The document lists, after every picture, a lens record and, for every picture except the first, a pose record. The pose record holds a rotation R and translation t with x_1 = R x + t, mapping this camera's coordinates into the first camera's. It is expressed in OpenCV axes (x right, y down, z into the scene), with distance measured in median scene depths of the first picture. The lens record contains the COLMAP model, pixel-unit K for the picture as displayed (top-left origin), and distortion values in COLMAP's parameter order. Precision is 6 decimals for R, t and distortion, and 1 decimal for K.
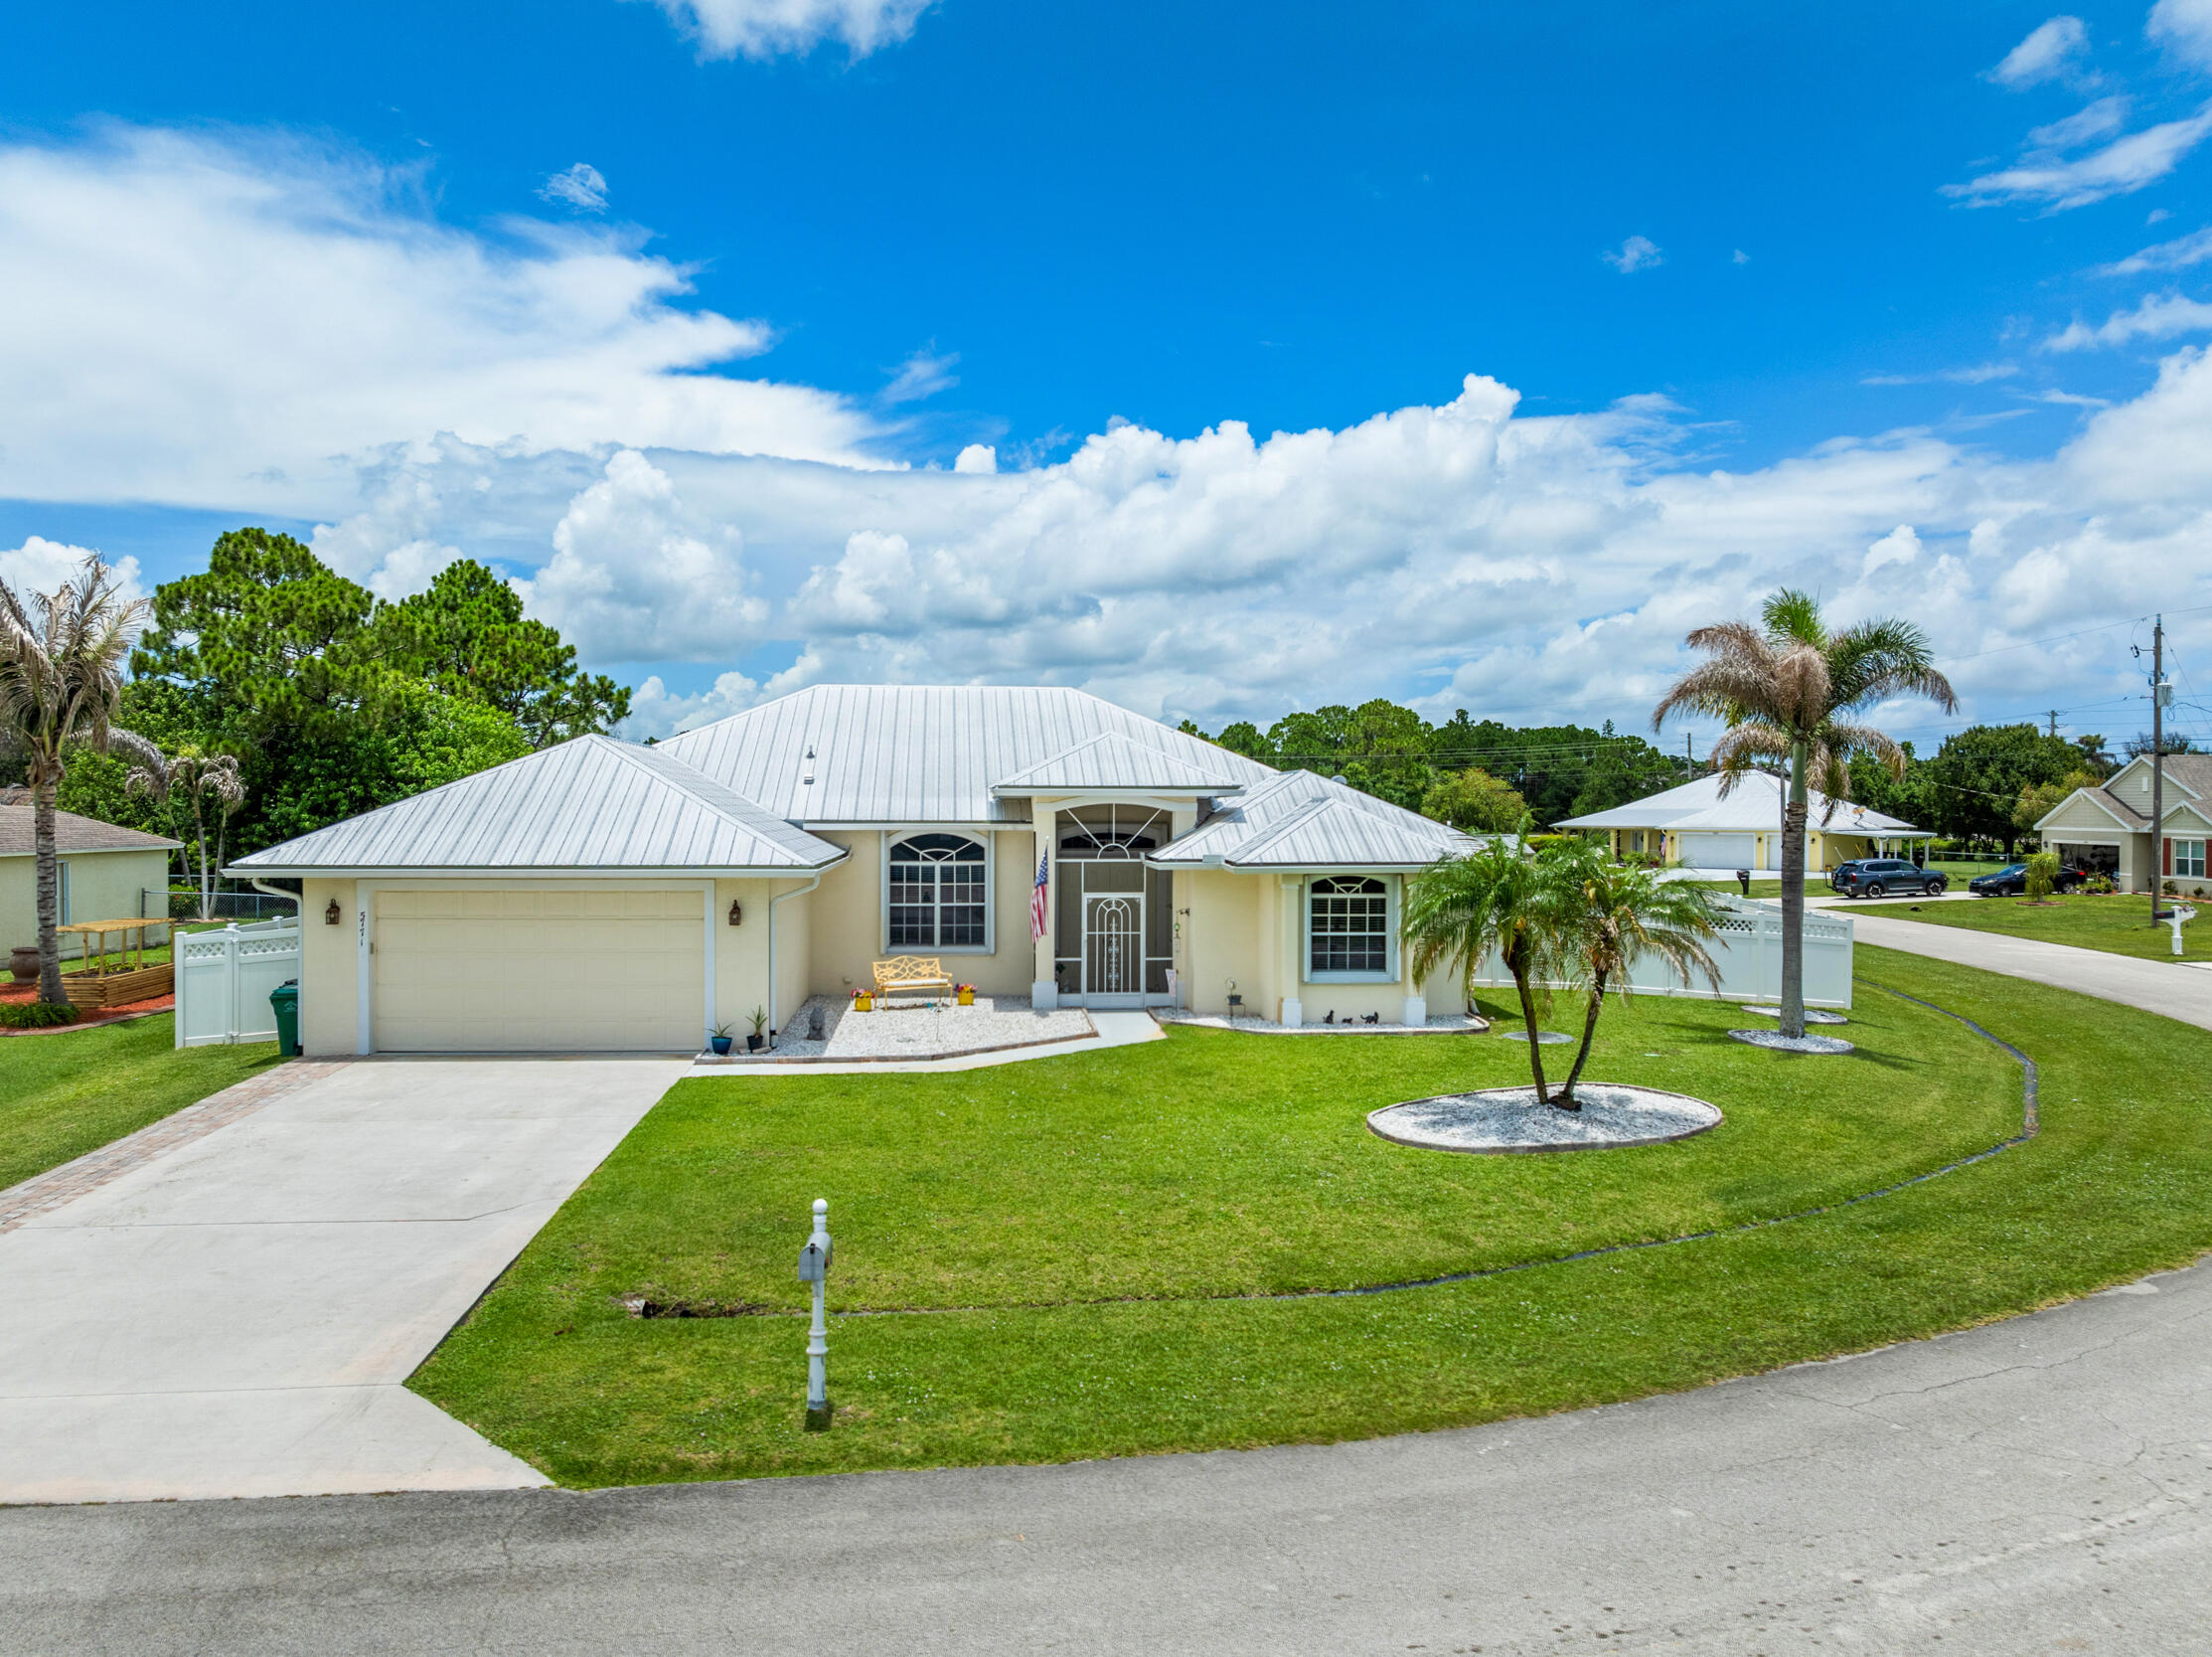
lens RADIAL K [[1568.3, 0, 1106.0], [0, 1568.3, 828.5], [0, 0, 1]] dist [-0.036568, -0.005824]
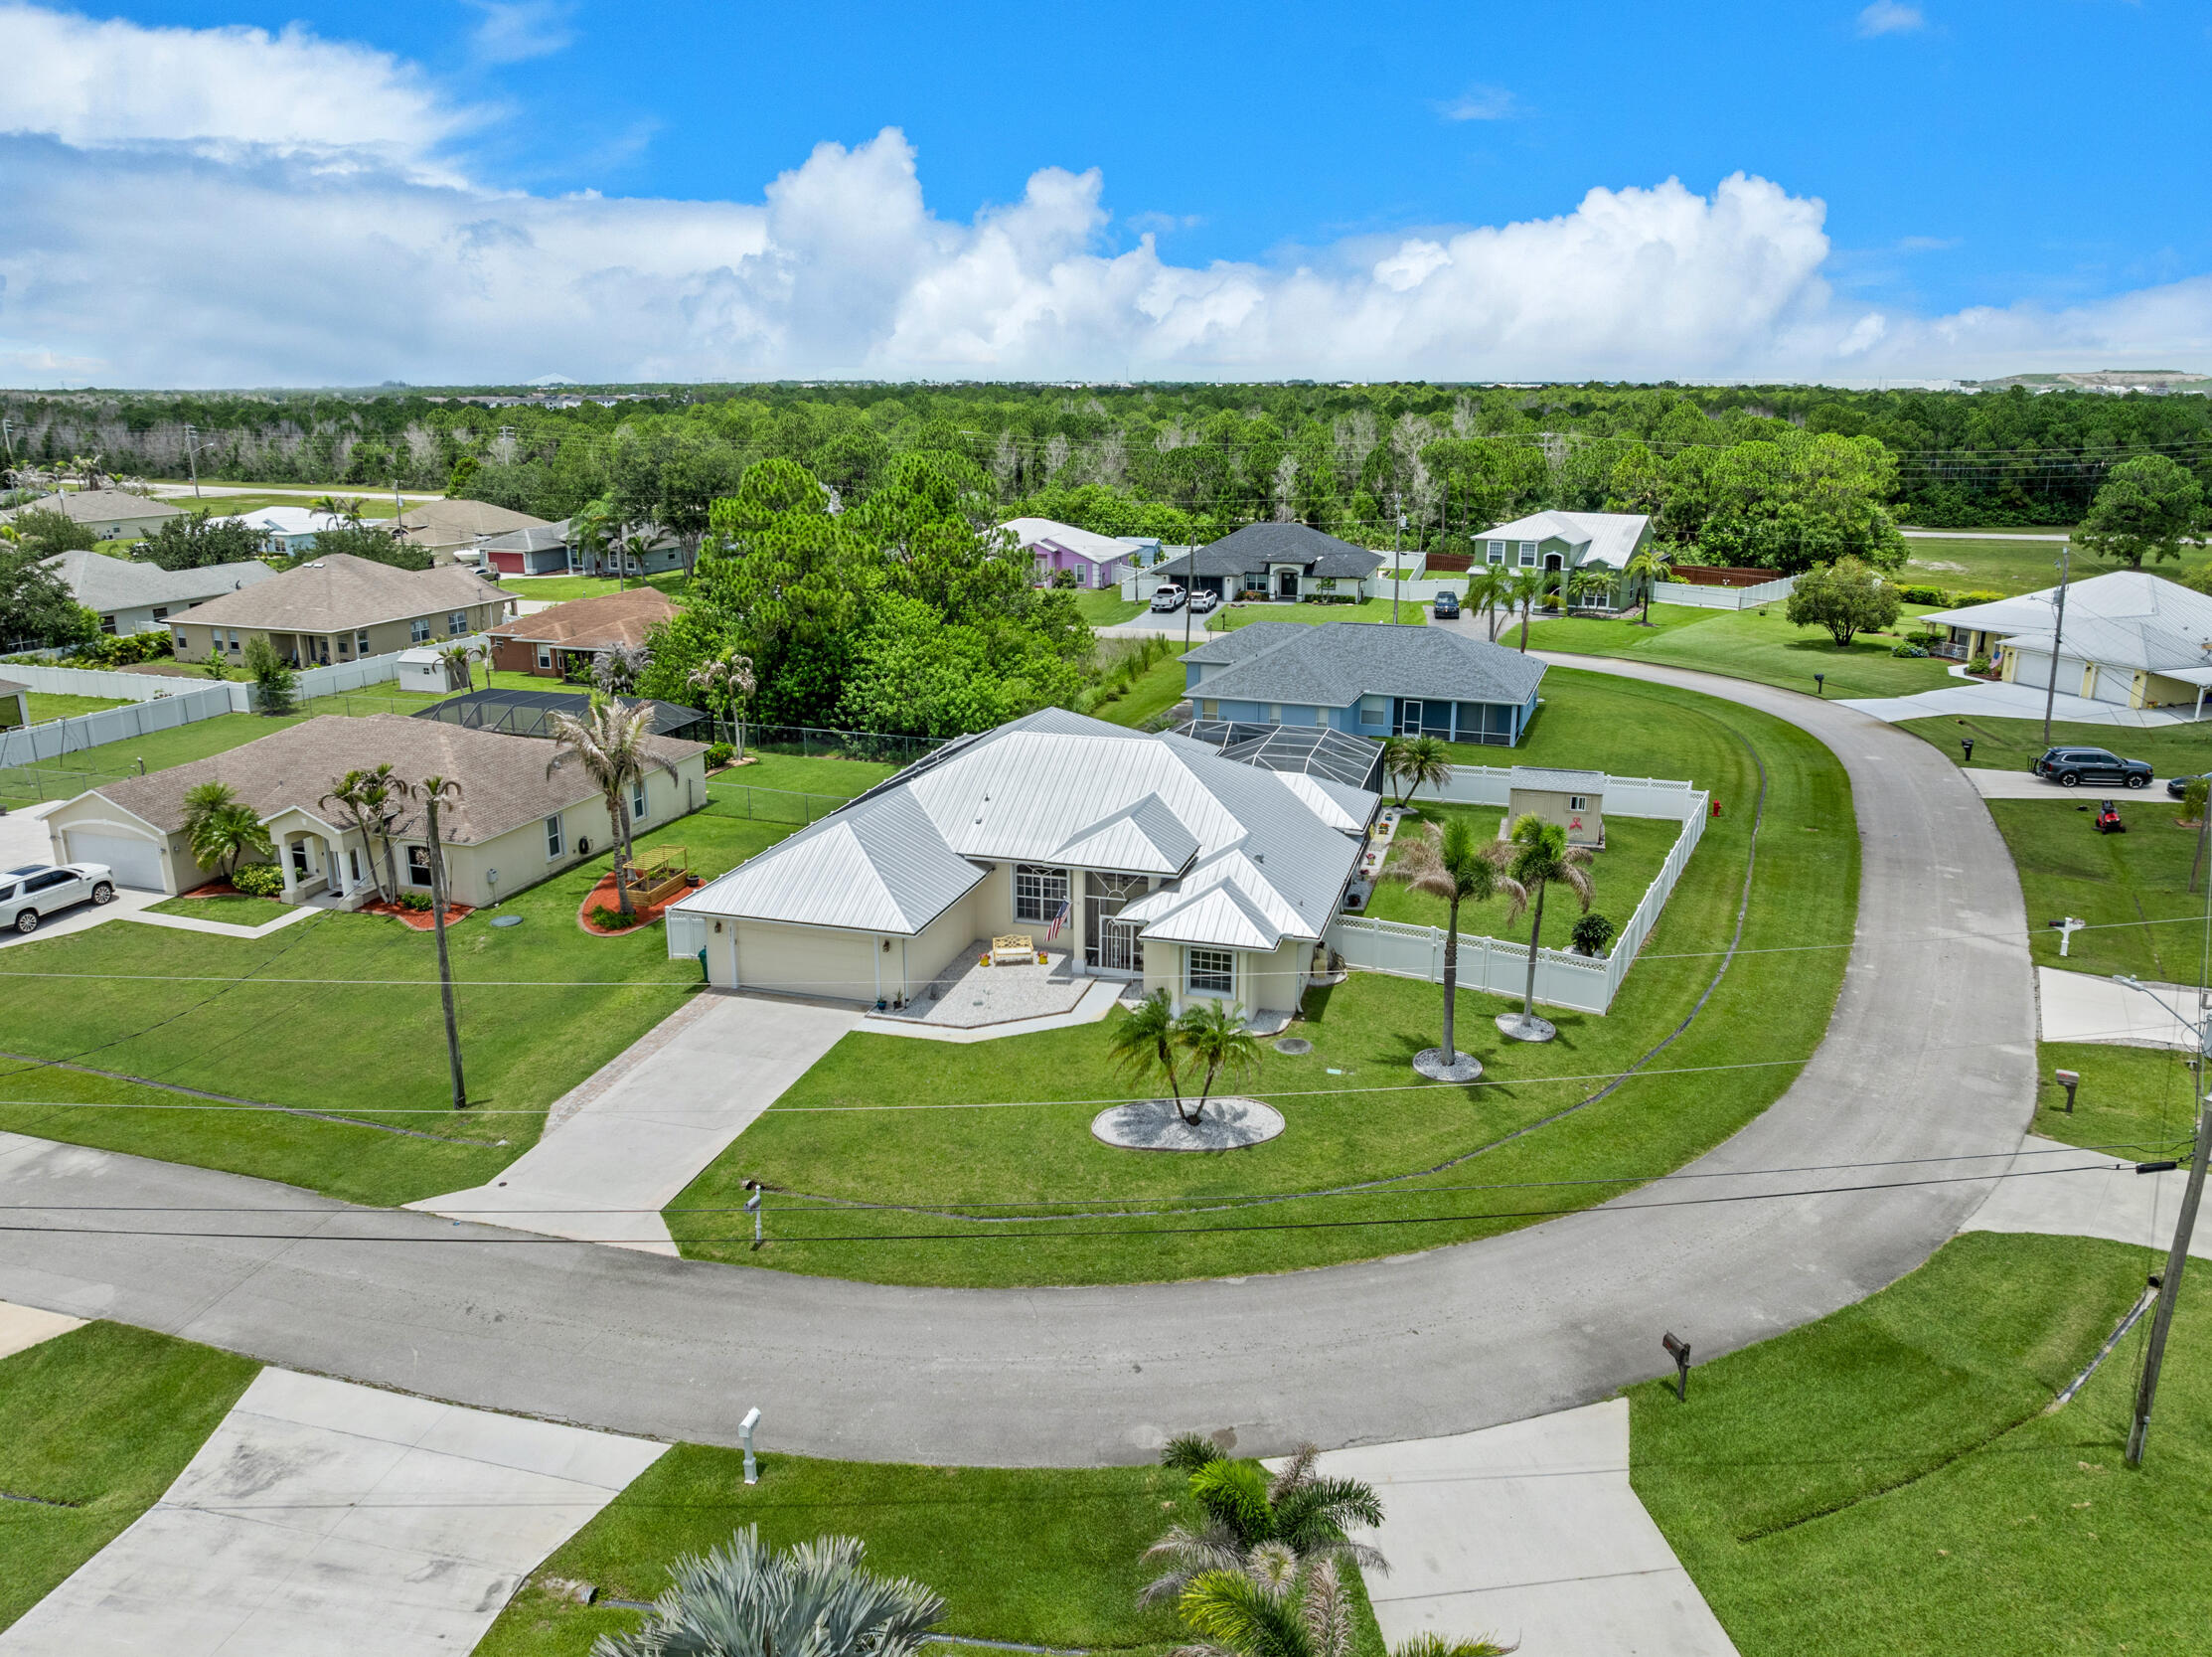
lens RADIAL K [[1568.3, 0, 1106.0], [0, 1568.3, 828.5], [0, 0, 1]] dist [-0.036568, -0.005824]
pose [[0.930730, 0.099029, -0.352044, 0.767564], [-0.002658, 0.964446, 0.264268, -0.660586], [0.365697, -0.245027, 0.897902, -0.737962]]
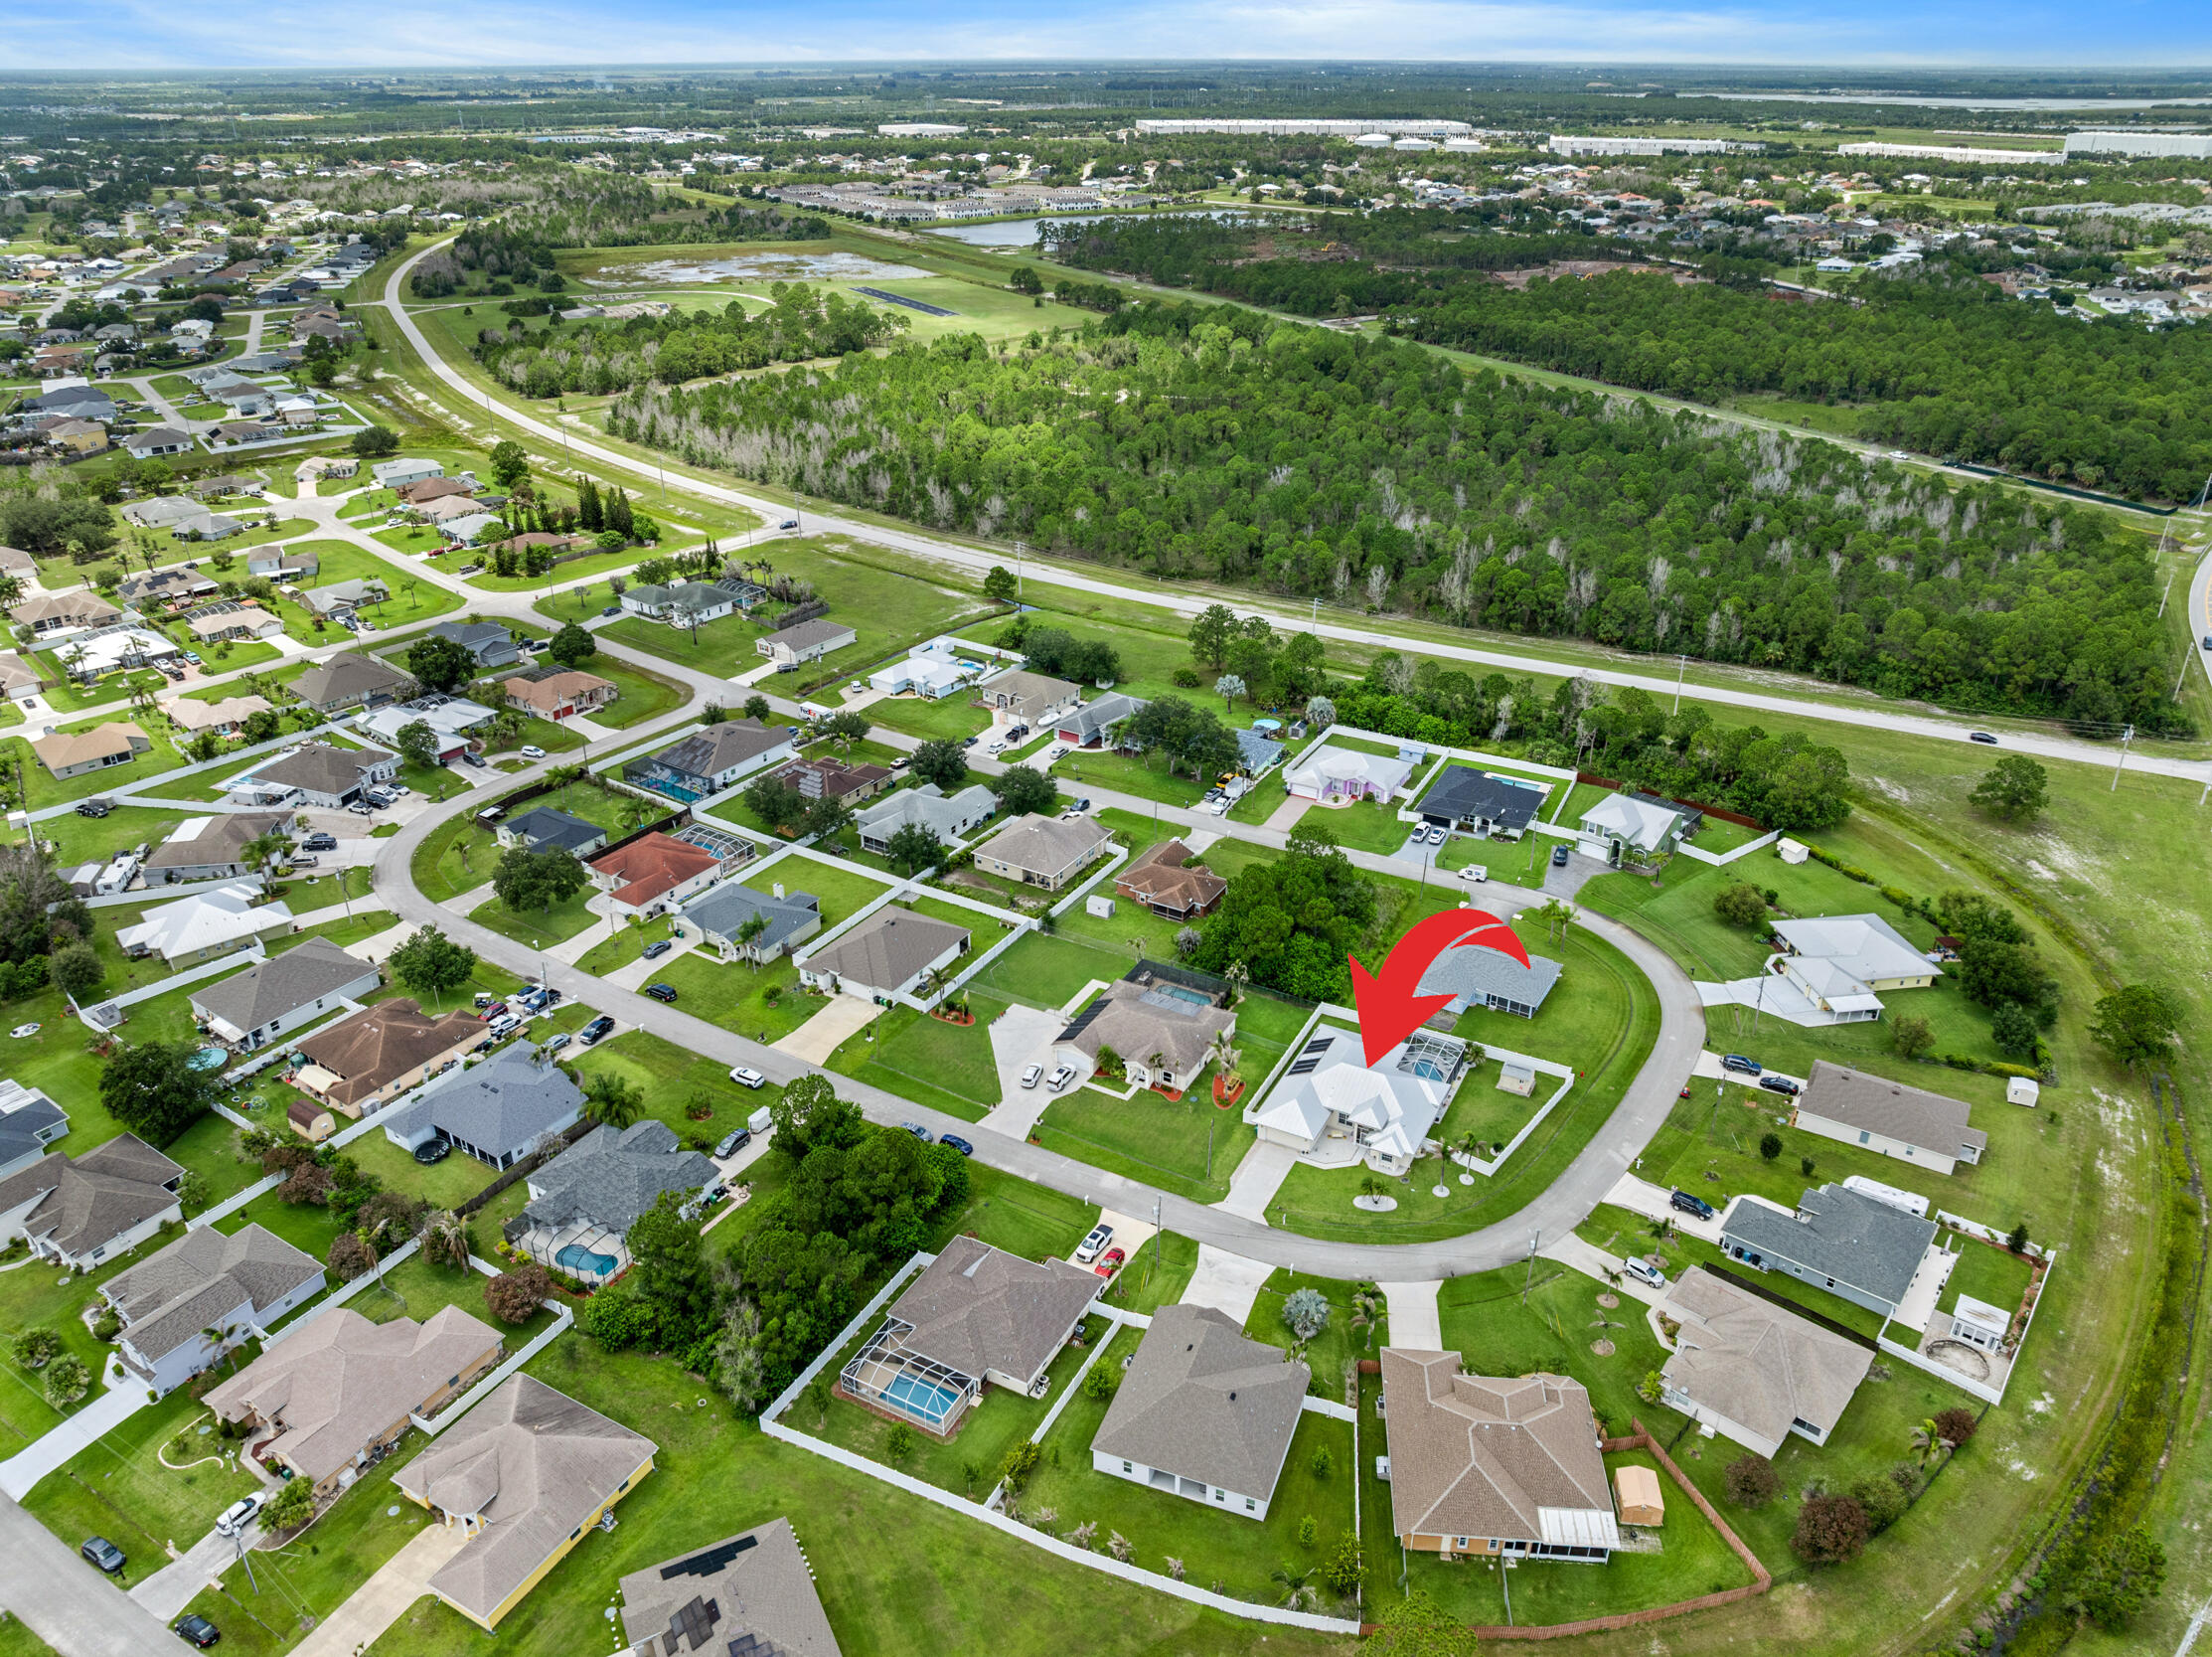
lens RADIAL K [[1568.3, 0, 1106.0], [0, 1568.3, 828.5], [0, 0, 1]] dist [-0.036568, -0.005824]
pose [[0.841078, 0.239164, -0.485169, 2.561697], [-0.003492, 0.899324, 0.437270, -5.179573], [0.540903, -0.366084, 0.757236, -5.384211]]
